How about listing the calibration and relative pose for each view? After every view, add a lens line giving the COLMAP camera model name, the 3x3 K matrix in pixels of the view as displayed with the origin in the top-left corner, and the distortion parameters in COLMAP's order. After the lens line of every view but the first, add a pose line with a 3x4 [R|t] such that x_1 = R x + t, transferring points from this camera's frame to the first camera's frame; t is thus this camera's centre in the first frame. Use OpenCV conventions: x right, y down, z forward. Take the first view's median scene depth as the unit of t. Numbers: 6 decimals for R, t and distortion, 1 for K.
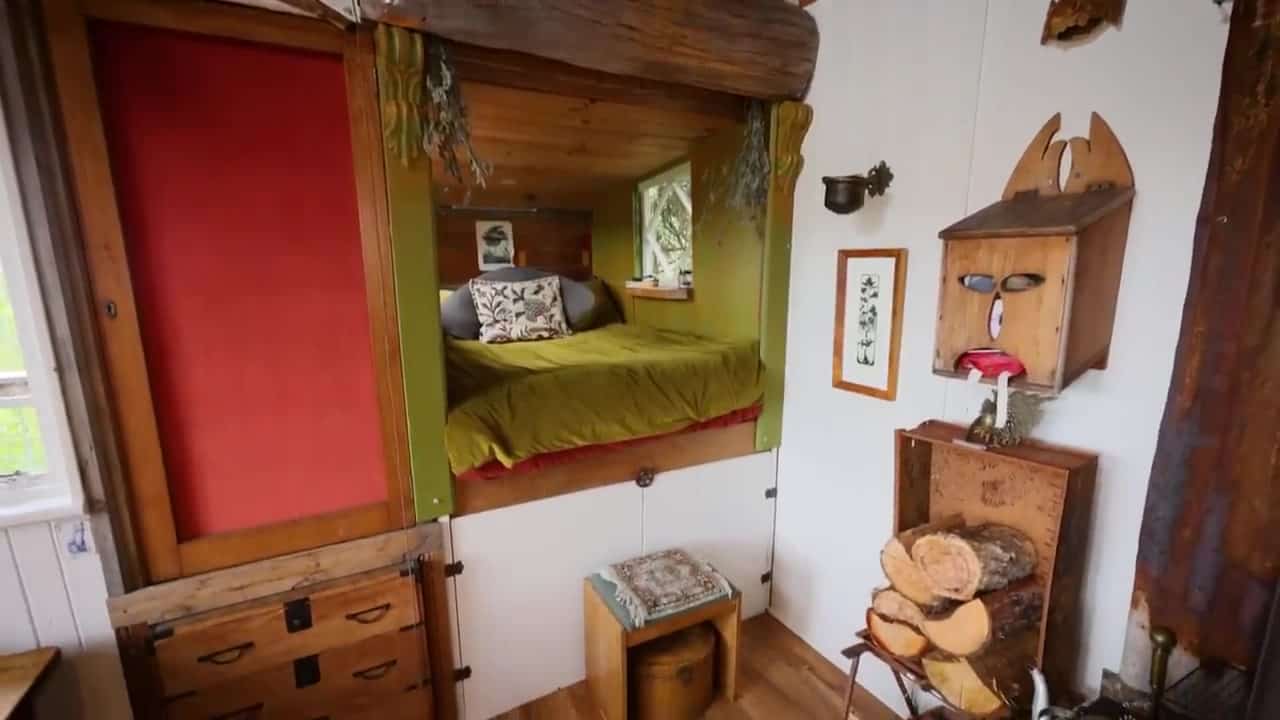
lens RADIAL K [[527.3, 0, 636.6], [0, 527.3, 360.6], [0, 0, 1]] dist [-0.000366, -0.000273]
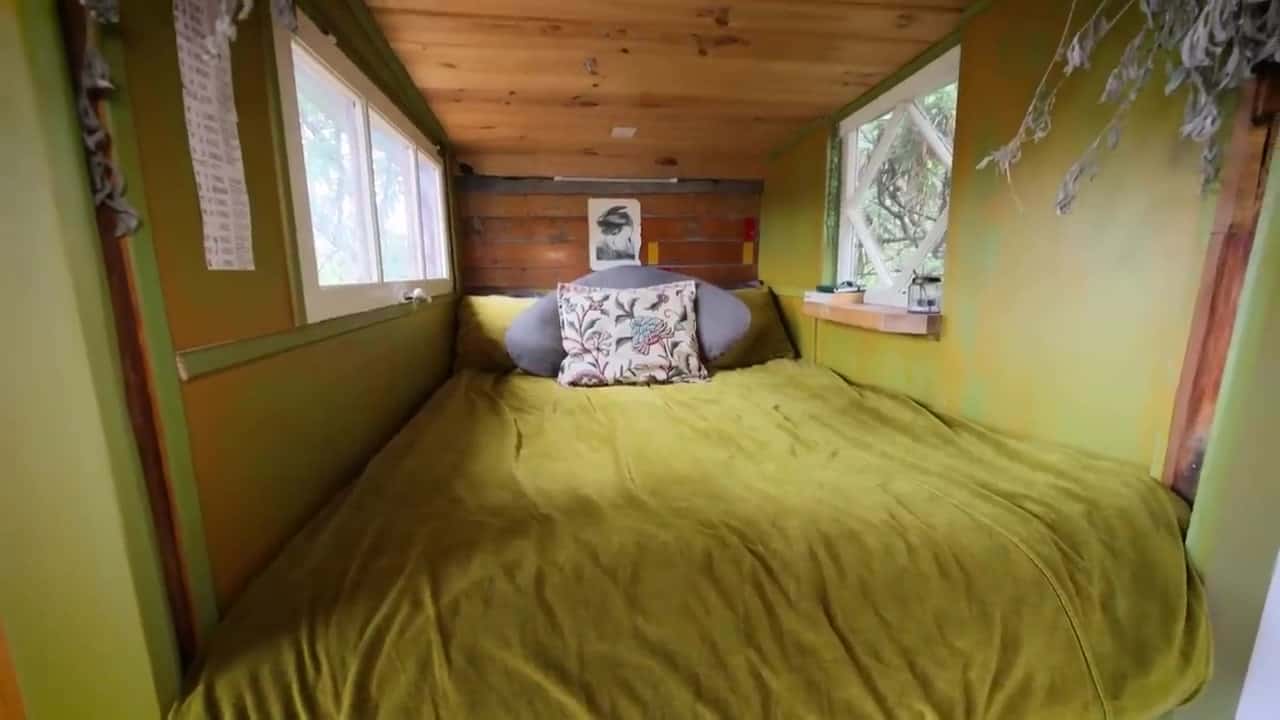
lens RADIAL K [[527.3, 0, 649.0], [0, 527.3, 364.2], [0, 0, 1]] dist [-0.000366, -0.000273]
pose [[0.943691, 0.068794, -0.323597, 0.012158], [-0.065558, 0.997630, 0.020906, -0.072822], [0.324268, 0.001485, 0.945964, 0.402756]]
